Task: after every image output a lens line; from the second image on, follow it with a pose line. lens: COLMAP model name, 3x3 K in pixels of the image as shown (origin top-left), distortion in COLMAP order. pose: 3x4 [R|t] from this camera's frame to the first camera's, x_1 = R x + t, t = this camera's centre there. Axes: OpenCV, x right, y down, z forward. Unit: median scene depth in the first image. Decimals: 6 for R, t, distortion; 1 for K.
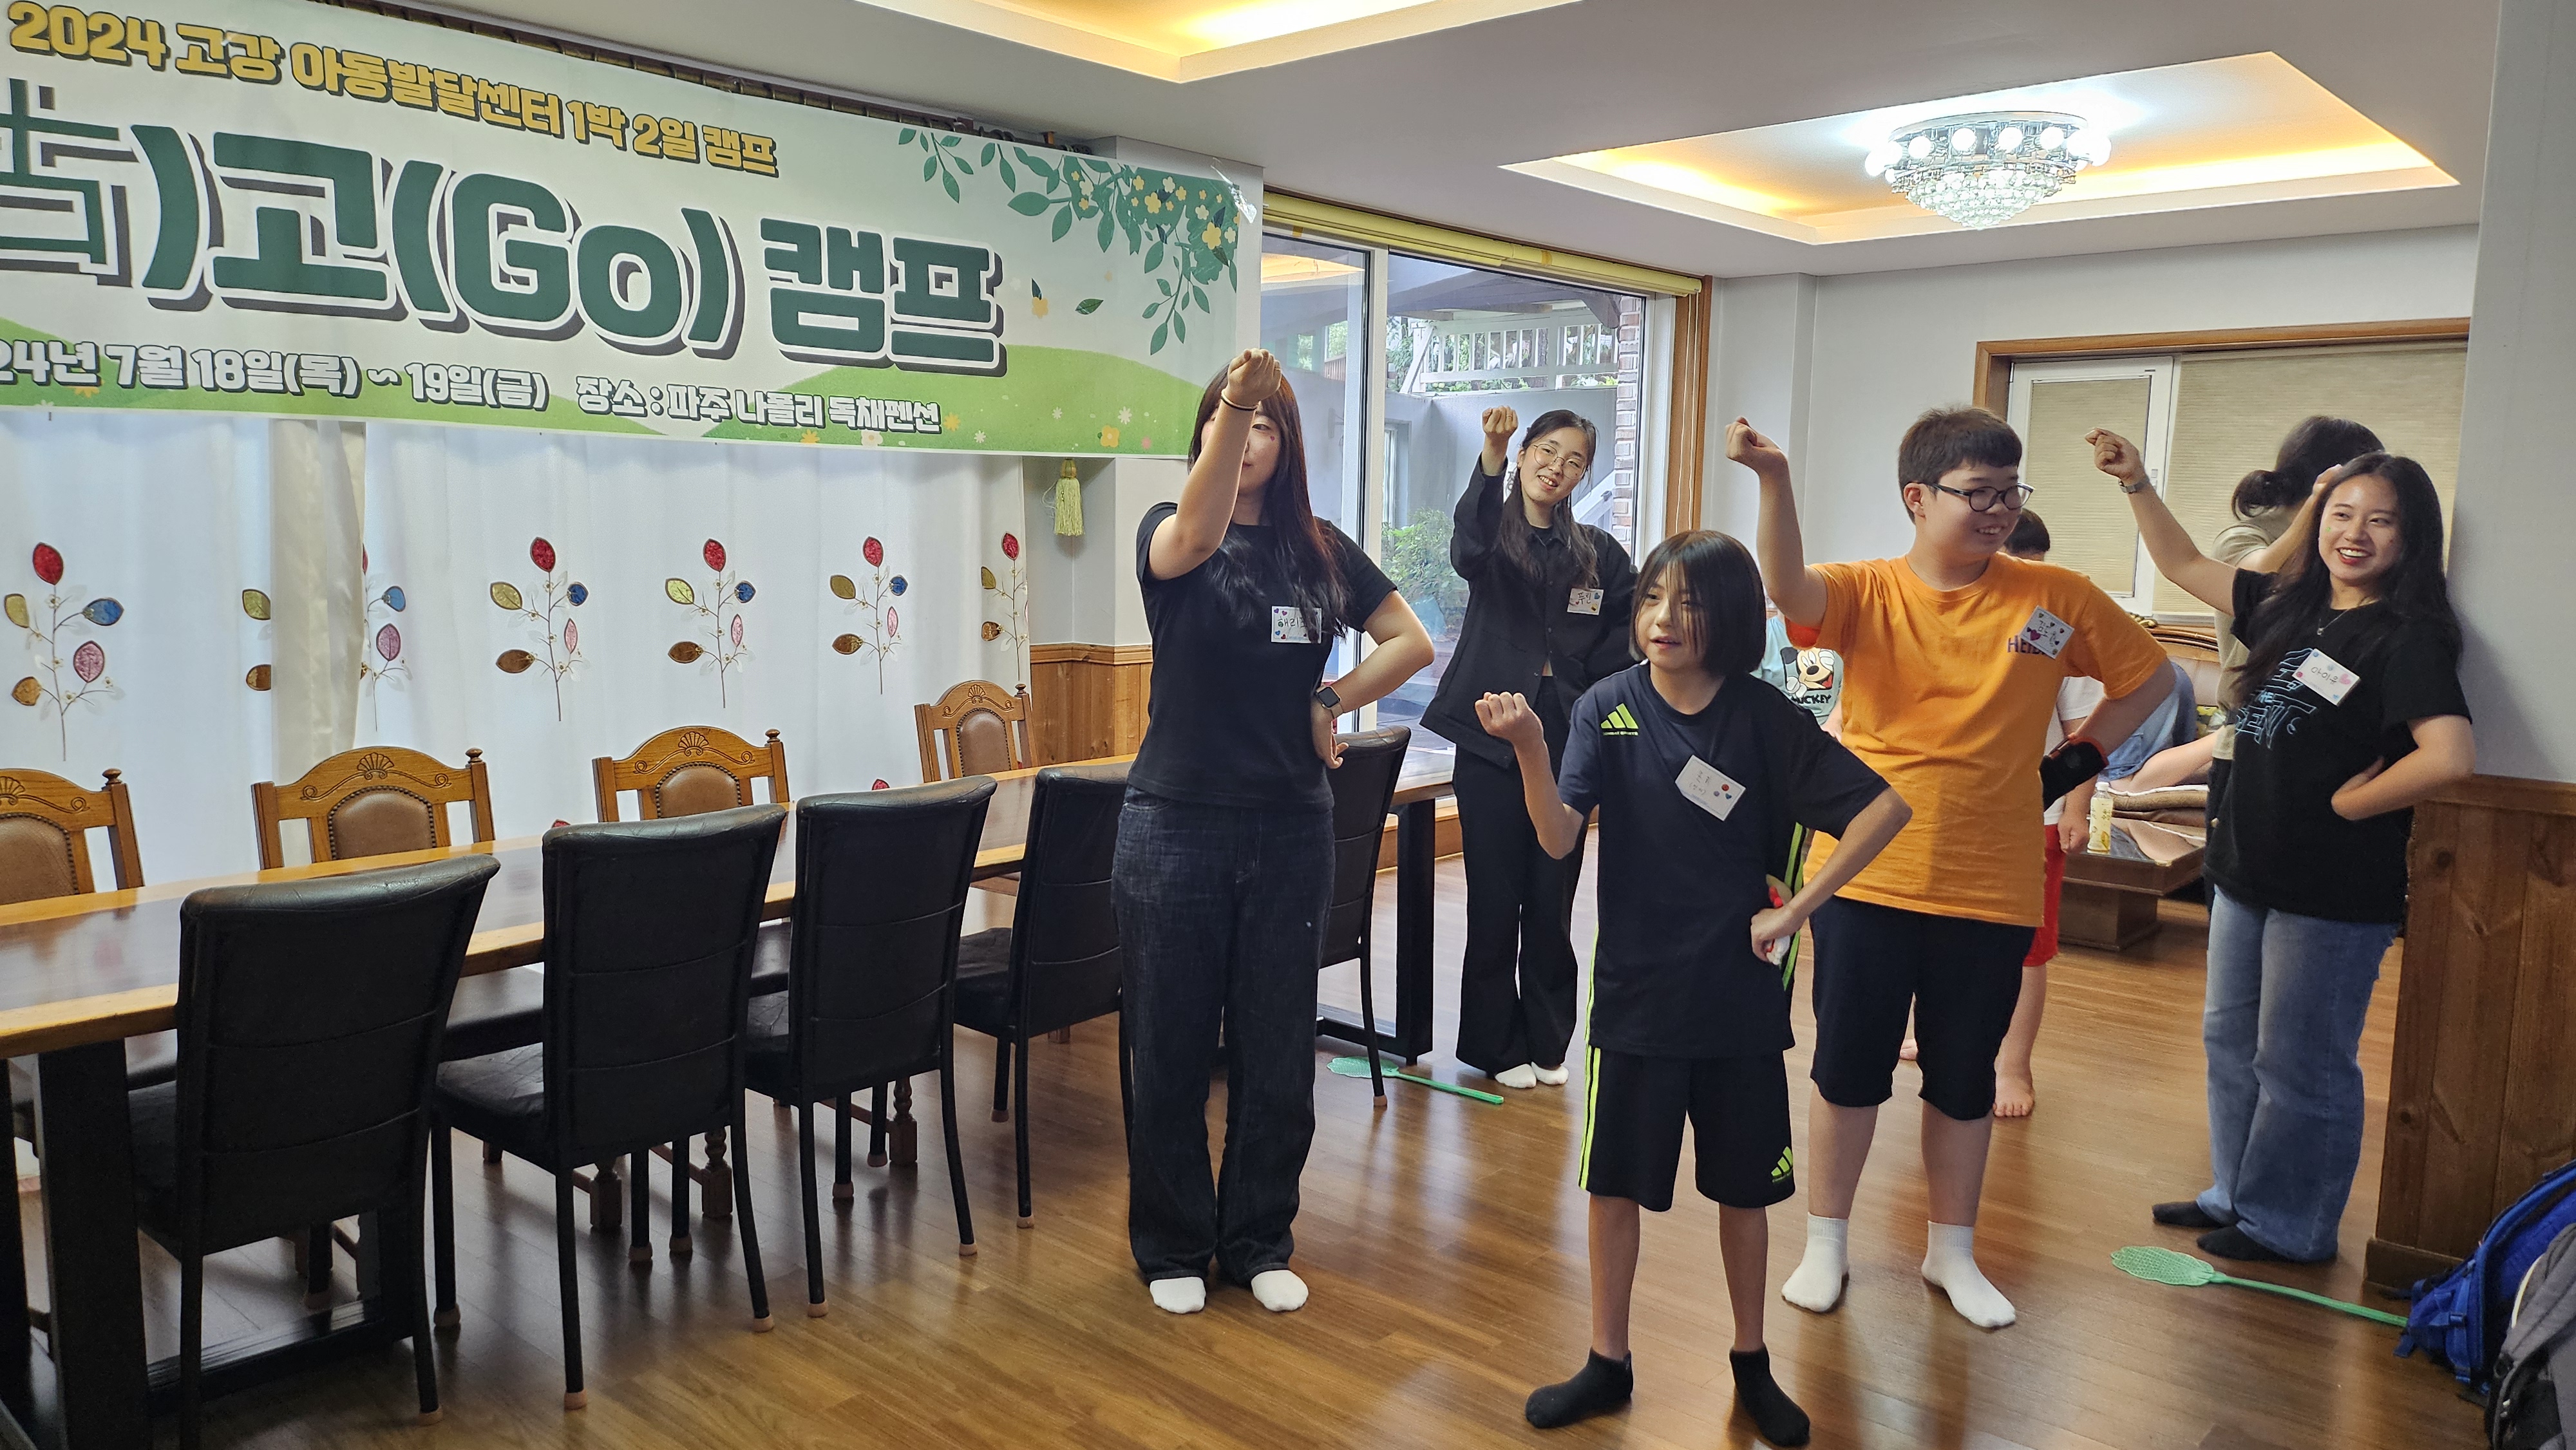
lens RADIAL K [[1774.2, 0, 1288.0], [0, 1774.2, 725.0], [0, 0, 1]] dist [0.111380, -0.103800]
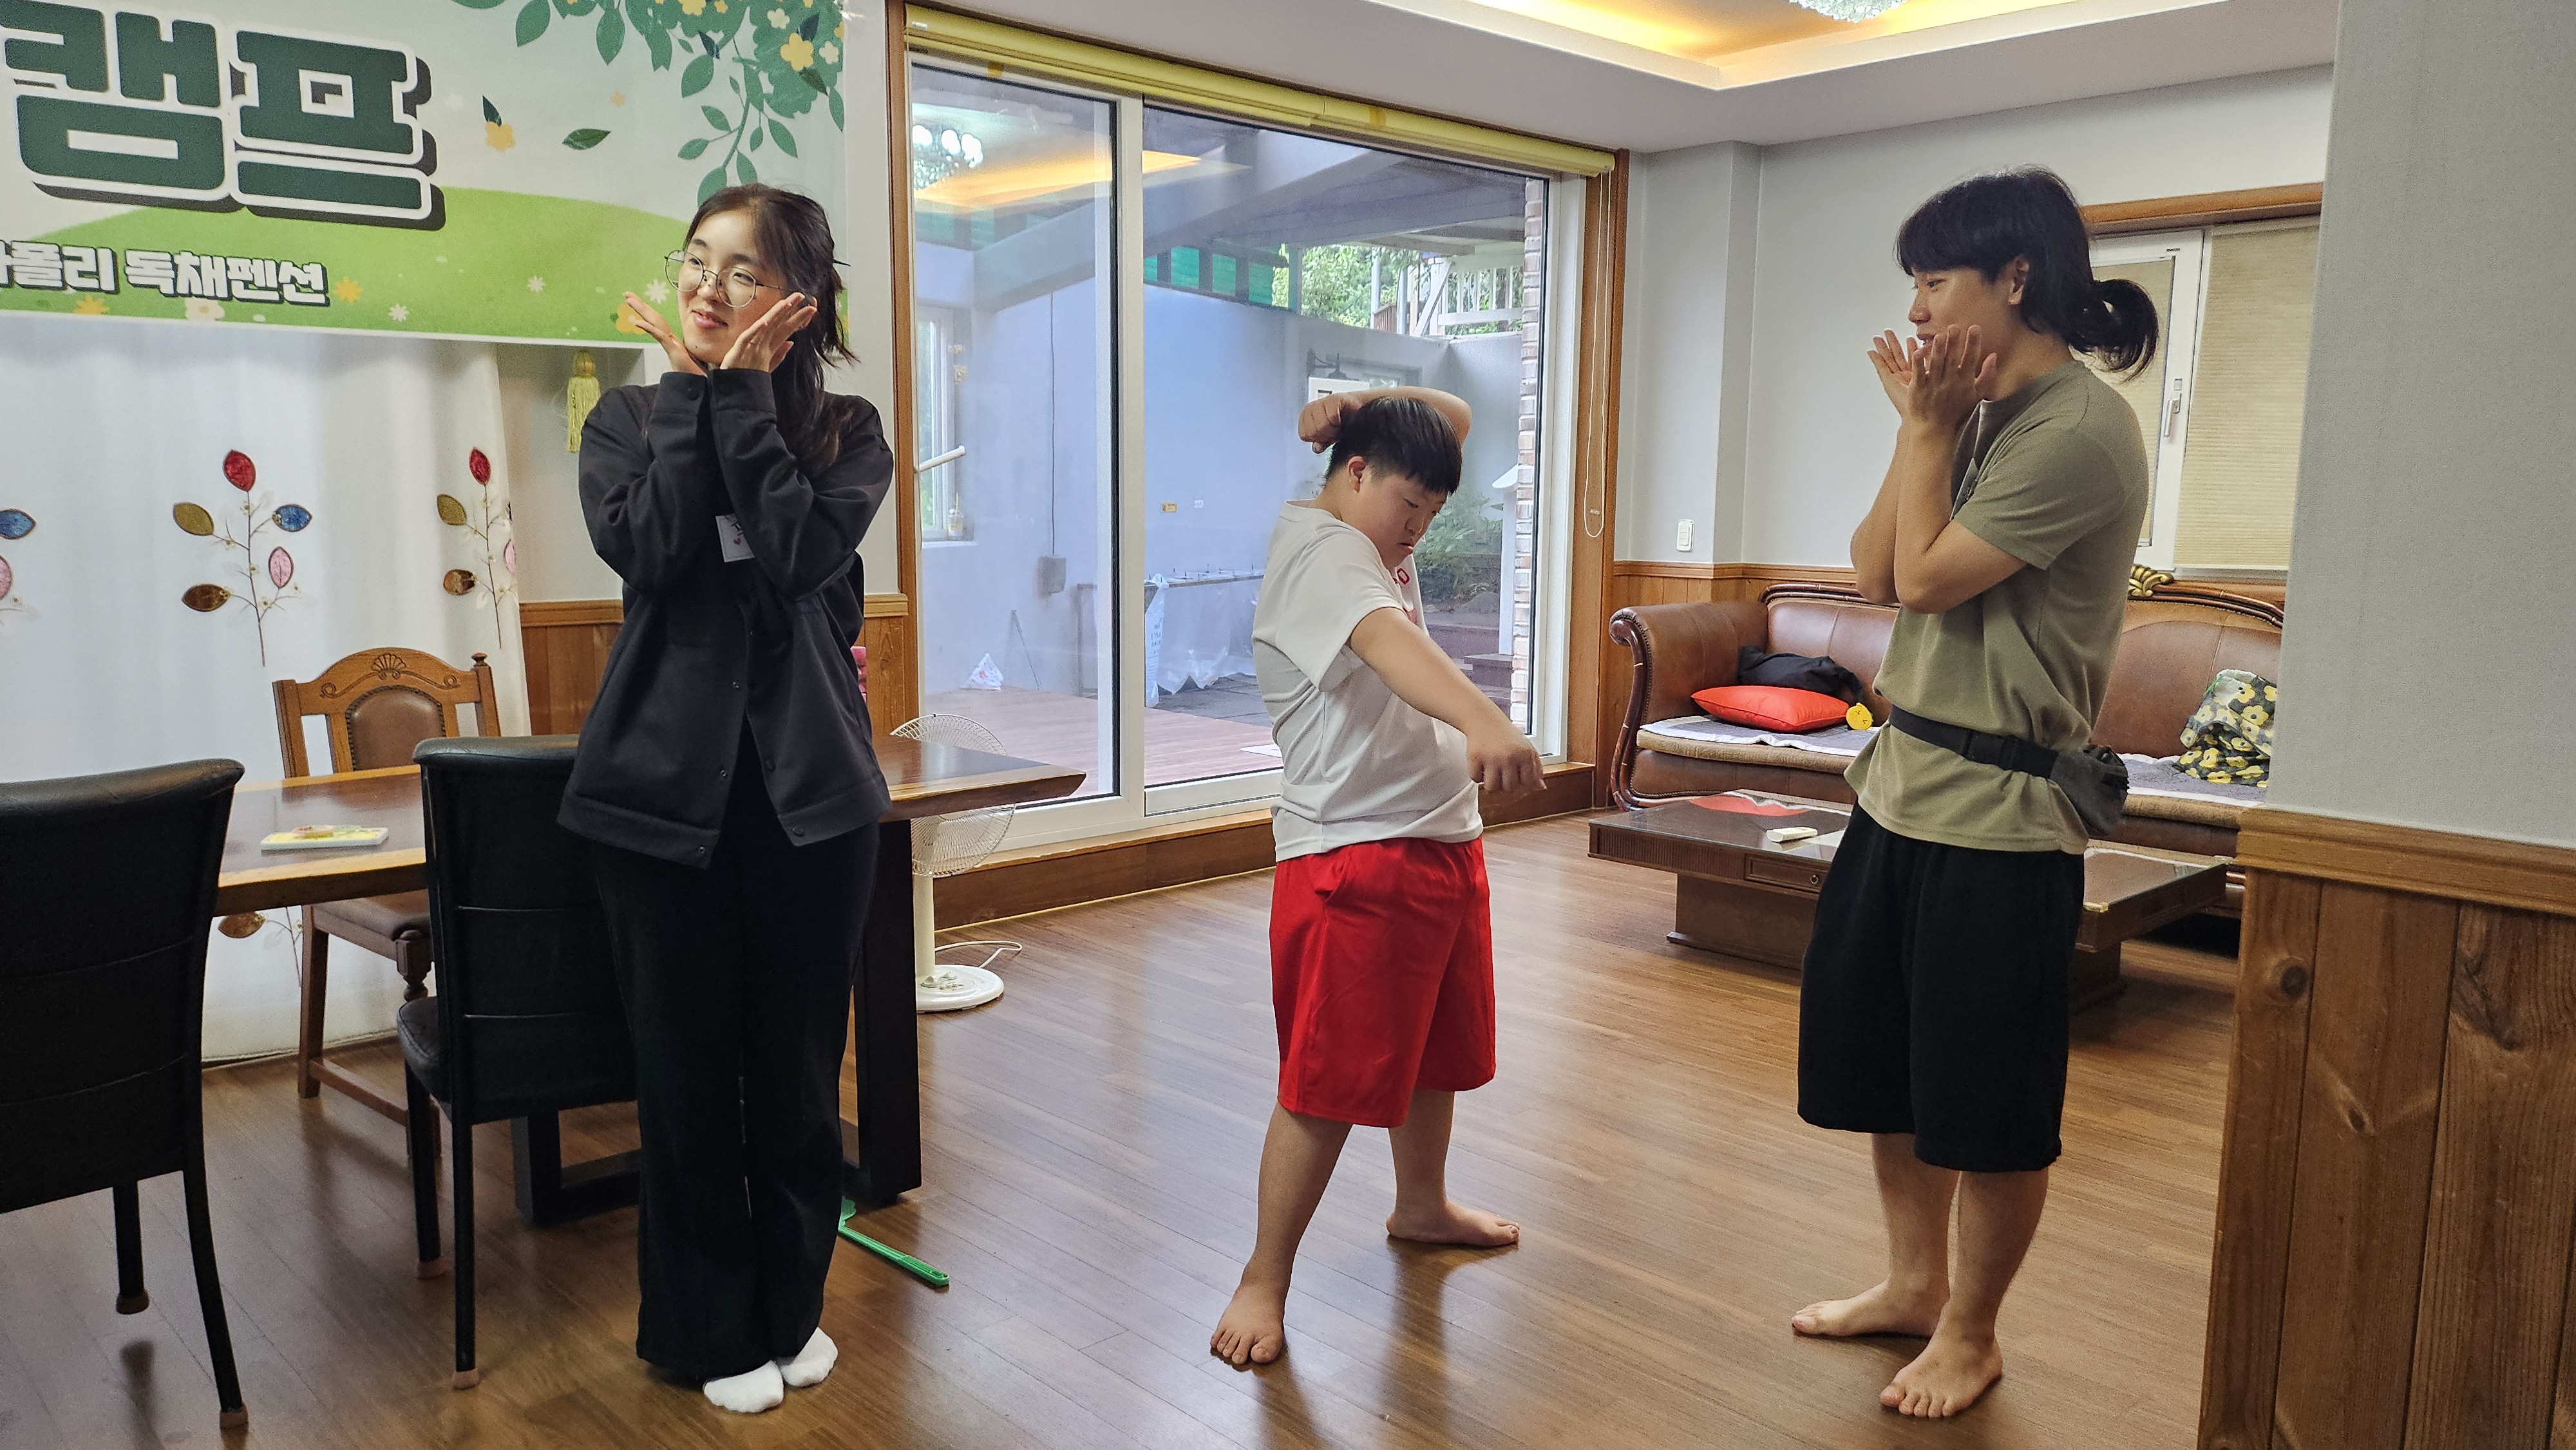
lens RADIAL K [[1774.2, 0, 1288.0], [0, 1774.2, 725.0], [0, 0, 1]] dist [0.111380, -0.103800]
pose [[0.996416, 0.002628, -0.084544, 0.253991], [-0.001432, 0.999898, 0.014204, -0.004860], [0.084573, -0.014032, 0.996319, 0.296987]]
